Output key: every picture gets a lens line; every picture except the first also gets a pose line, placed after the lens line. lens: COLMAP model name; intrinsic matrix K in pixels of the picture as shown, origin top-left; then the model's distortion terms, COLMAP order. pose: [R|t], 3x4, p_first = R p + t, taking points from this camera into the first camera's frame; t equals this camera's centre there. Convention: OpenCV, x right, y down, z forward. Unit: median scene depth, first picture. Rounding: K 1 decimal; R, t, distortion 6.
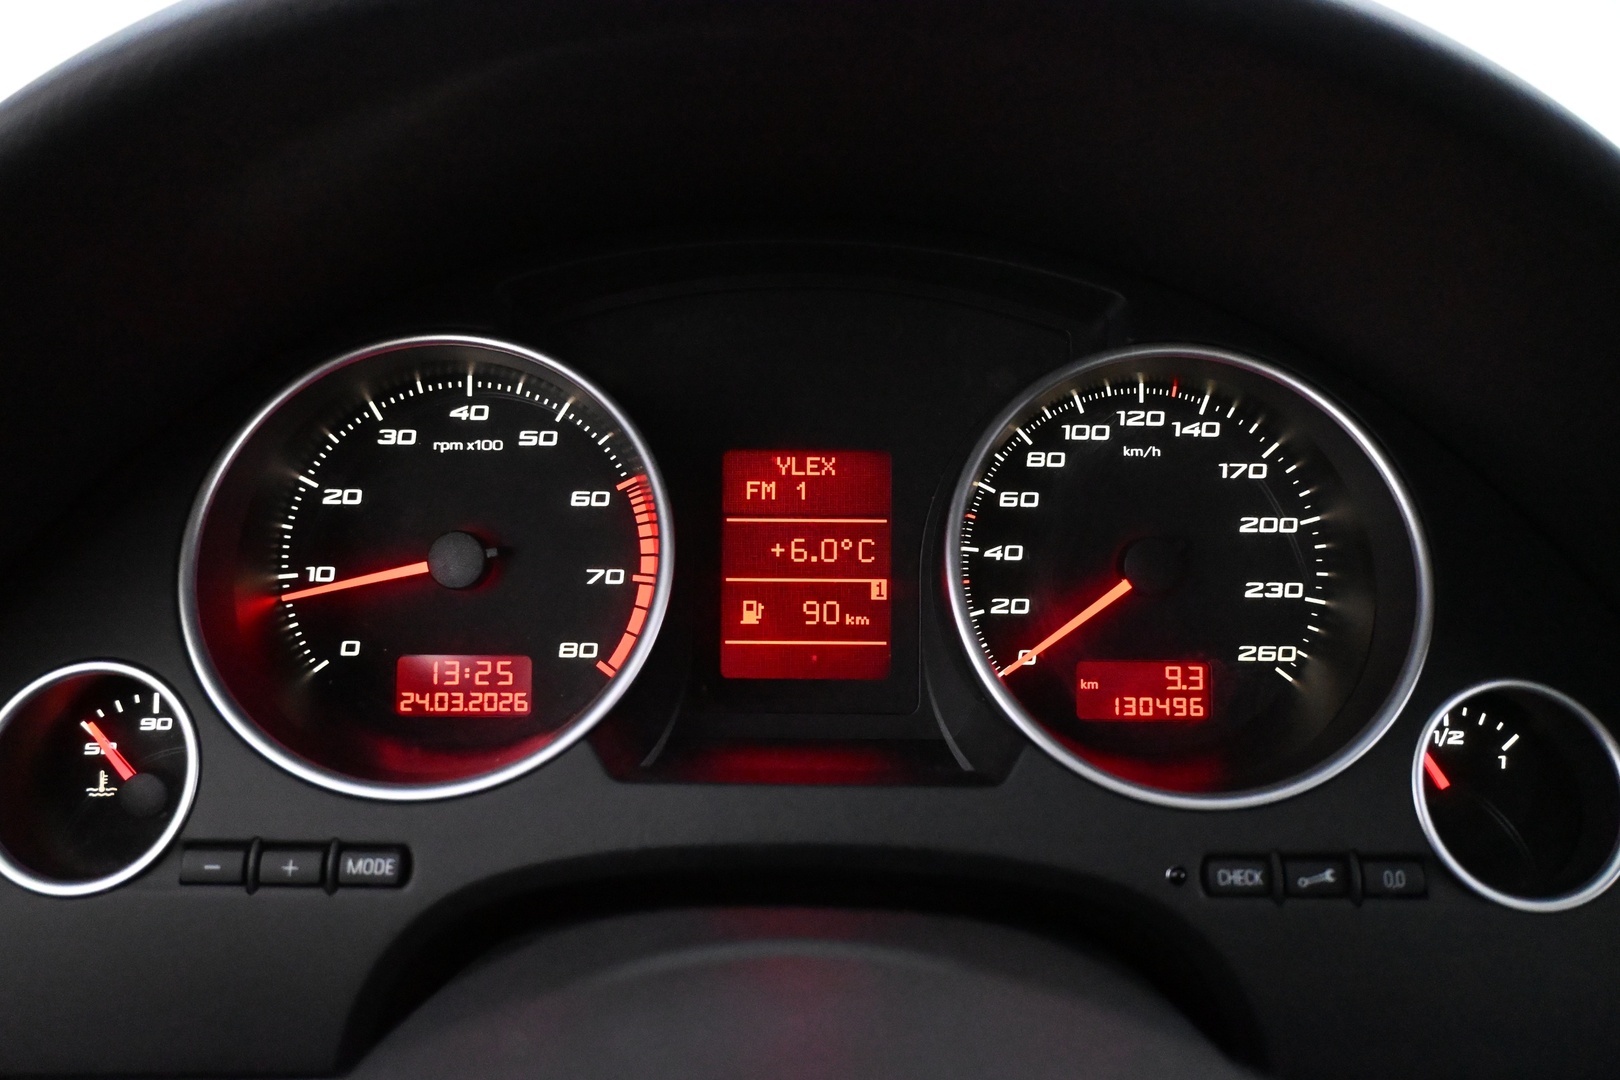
lens RADIAL K [[1168.4, 0, 814.9], [0, 1168.4, 534.2], [0, 0, 1]] dist [-0.006663, 0.001937]
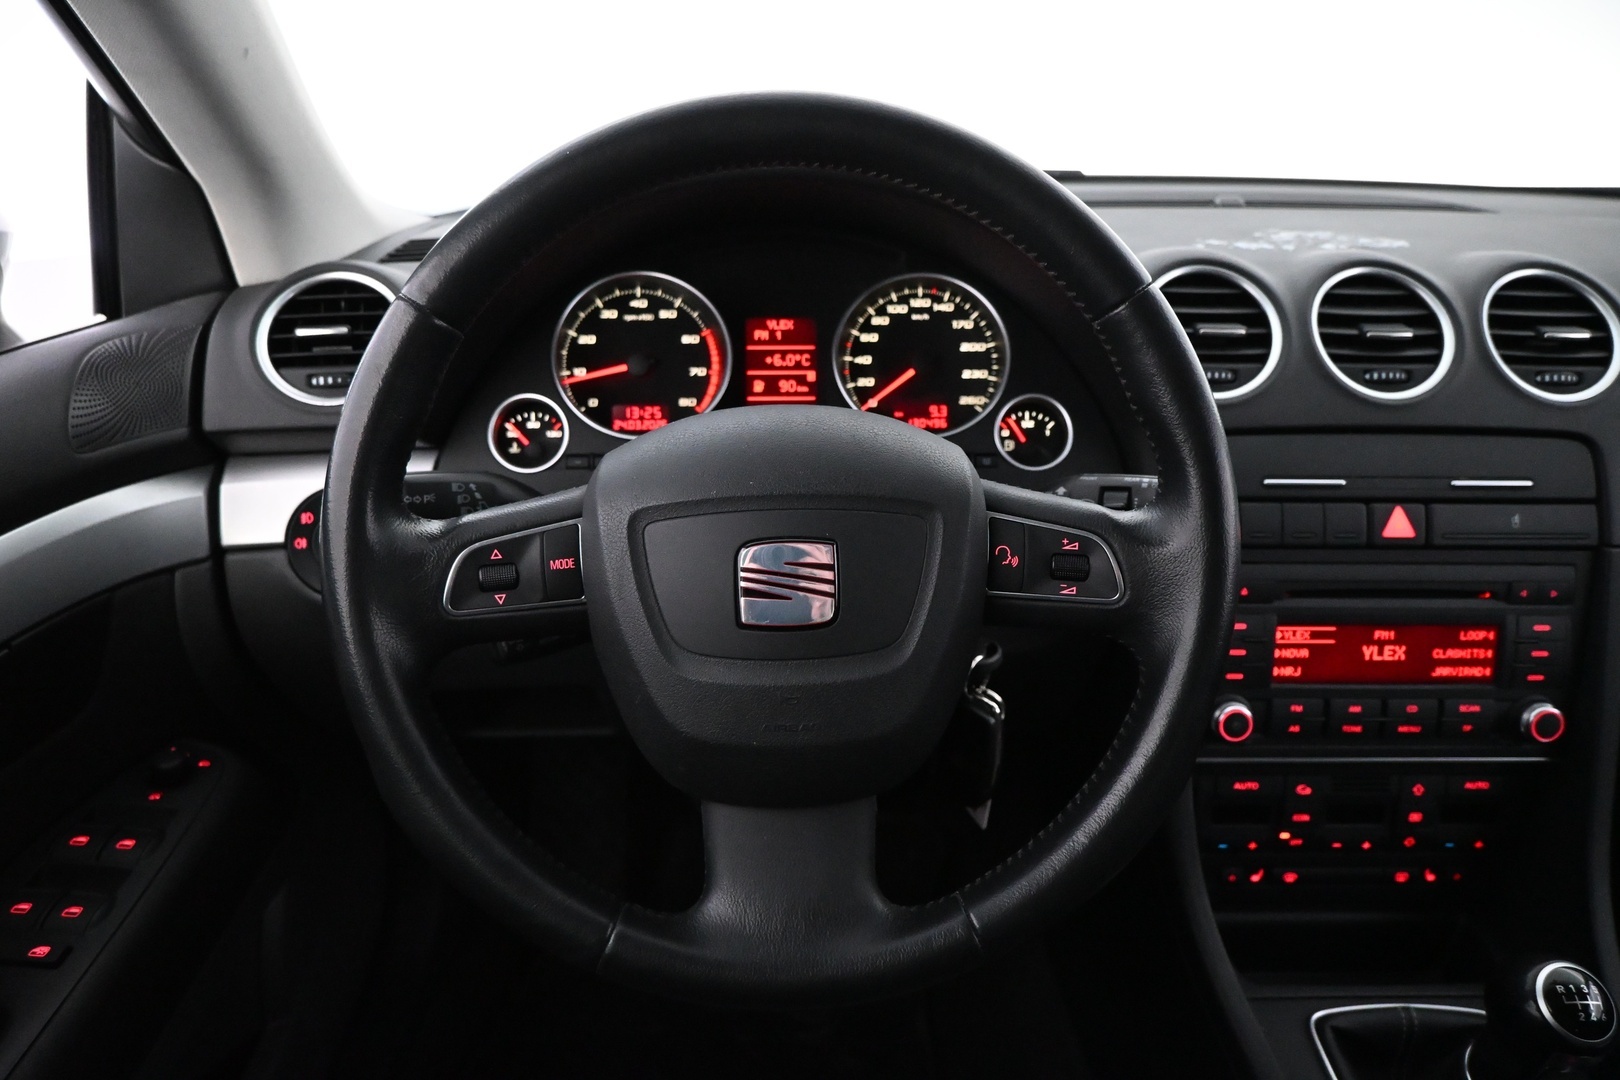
lens RADIAL K [[1118.7, 0, 816.7], [0, 1118.7, 534.0], [0, 0, 1]] dist [0.005285, -0.001133]
pose [[0.999462, -0.017037, 0.028030, -0.004506], [0.014421, 0.995744, 0.091025, 0.162012], [-0.029461, -0.090572, 0.995454, -1.328402]]
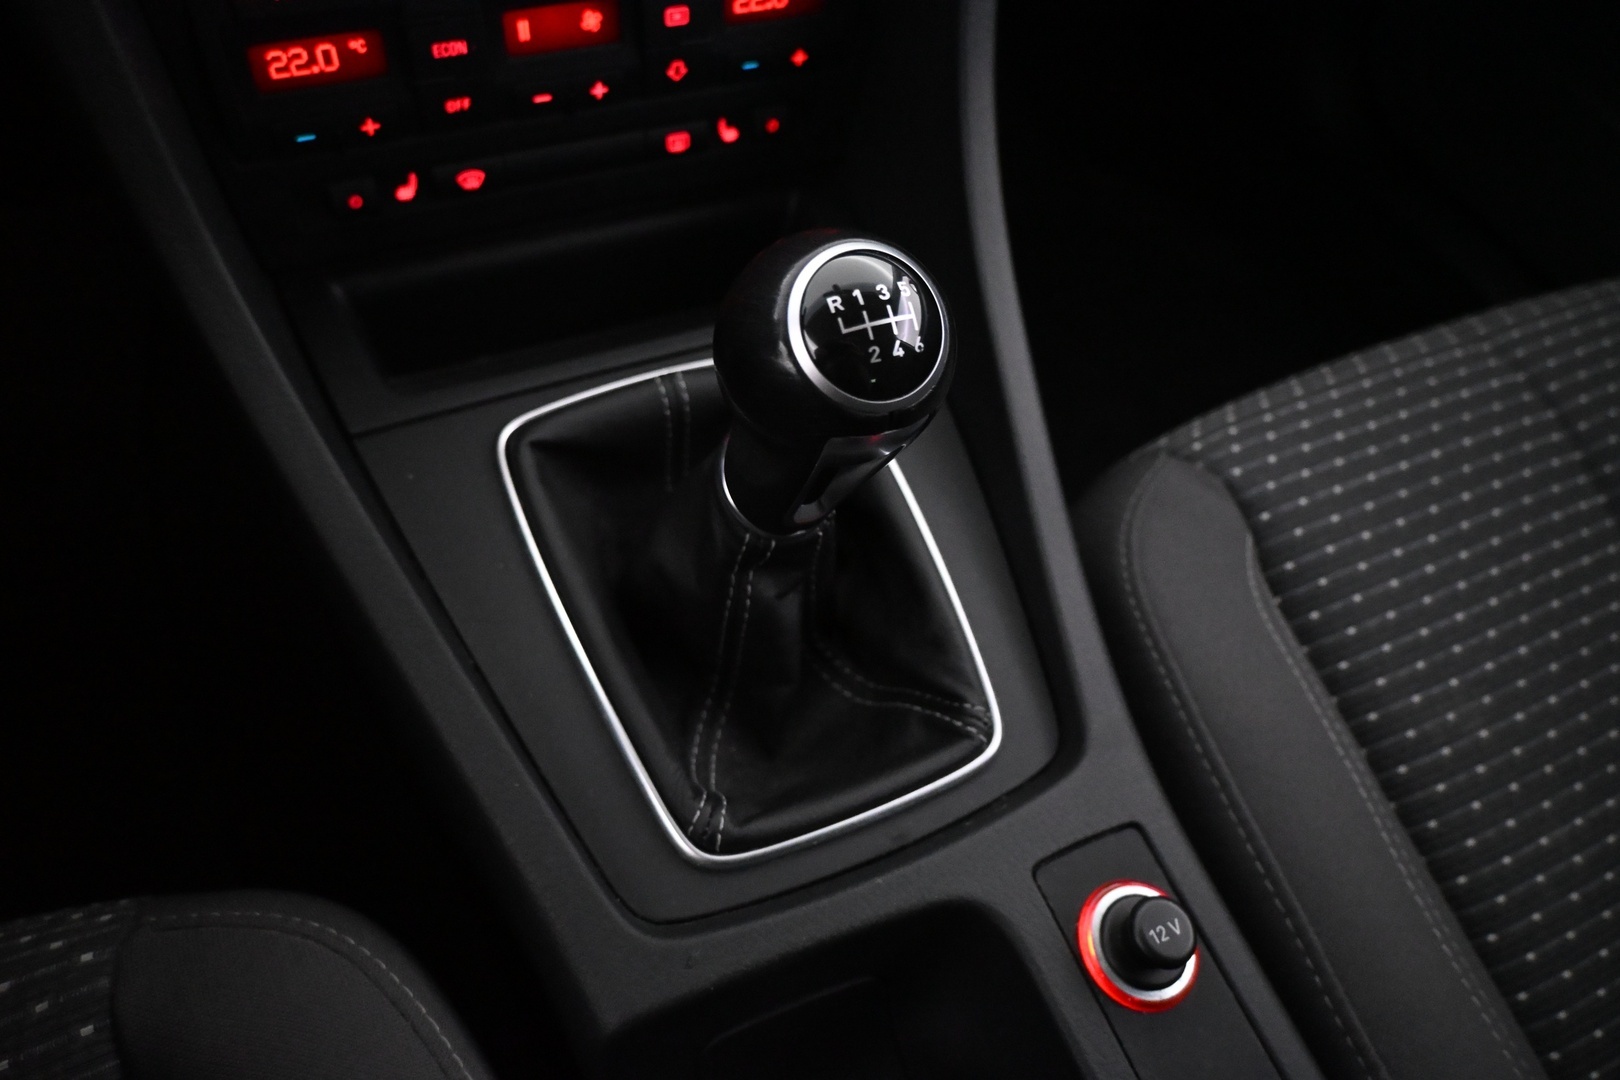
lens RADIAL K [[1168.4, 0, 814.9], [0, 1168.4, 534.2], [0, 0, 1]] dist [-0.006663, 0.001937]
pose [[0.898820, -0.299493, 0.320042, 0.812086], [0.053687, 0.799885, 0.597748, 0.653560], [-0.435018, -0.520085, 0.735031, -0.419971]]
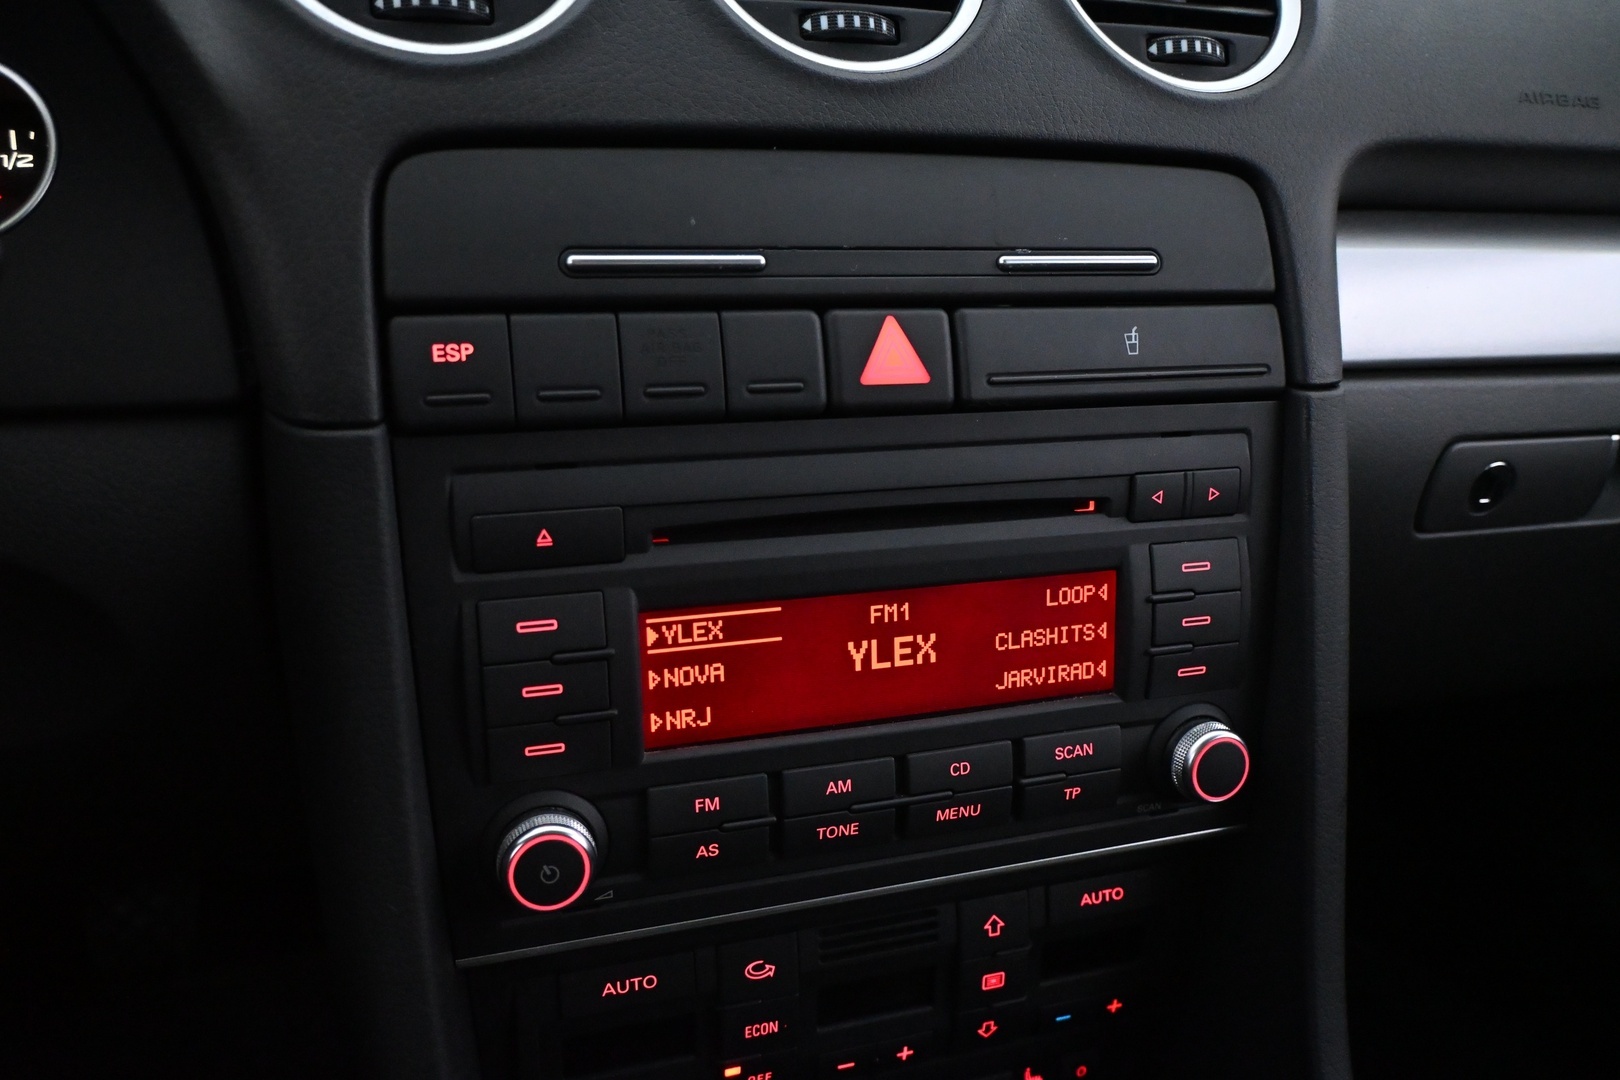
lens RADIAL K [[1168.4, 0, 814.9], [0, 1168.4, 534.2], [0, 0, 1]] dist [-0.006663, 0.001937]
pose [[0.950746, -0.092950, 0.295705, 0.770665], [0.063270, 0.992090, 0.108421, 0.382062], [-0.303444, -0.084372, 0.949107, -0.190631]]
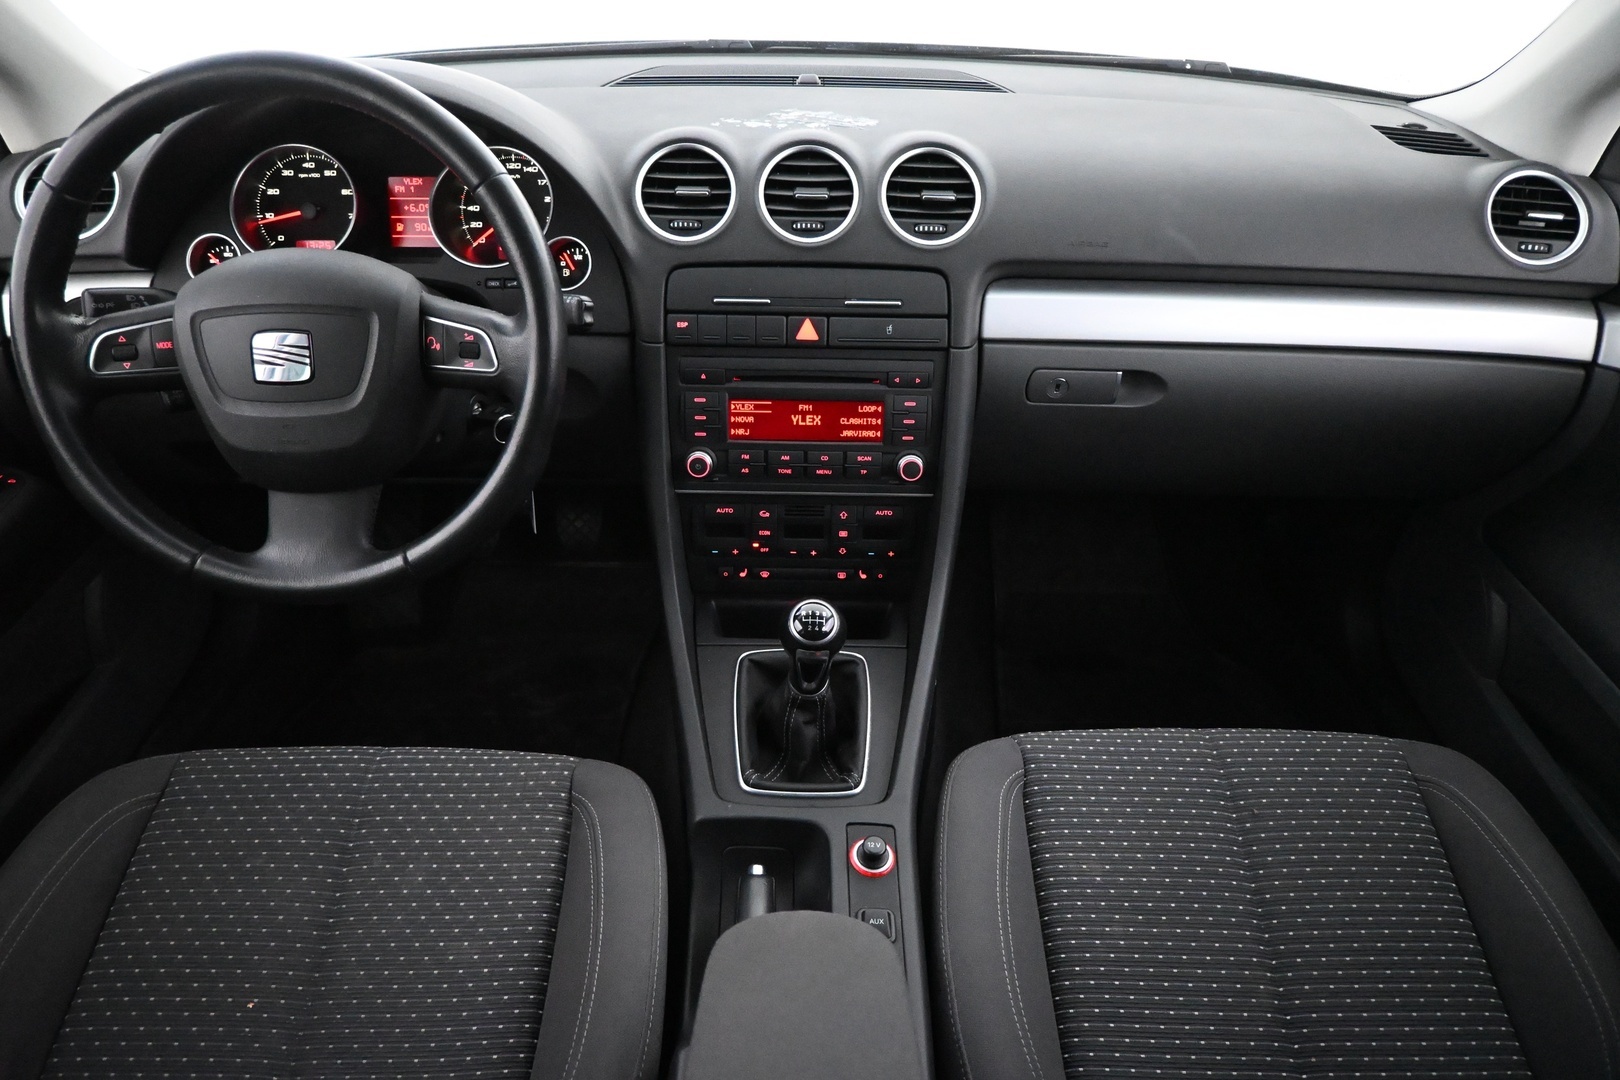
lens RADIAL K [[1118.7, 0, 816.7], [0, 1118.7, 534.0], [0, 0, 1]] dist [0.005285, -0.001133]
pose [[0.999947, -0.007523, 0.007029, 1.117026], [0.005550, 0.968890, 0.247430, 0.131923], [-0.008672, -0.247378, 0.968880, -2.354866]]
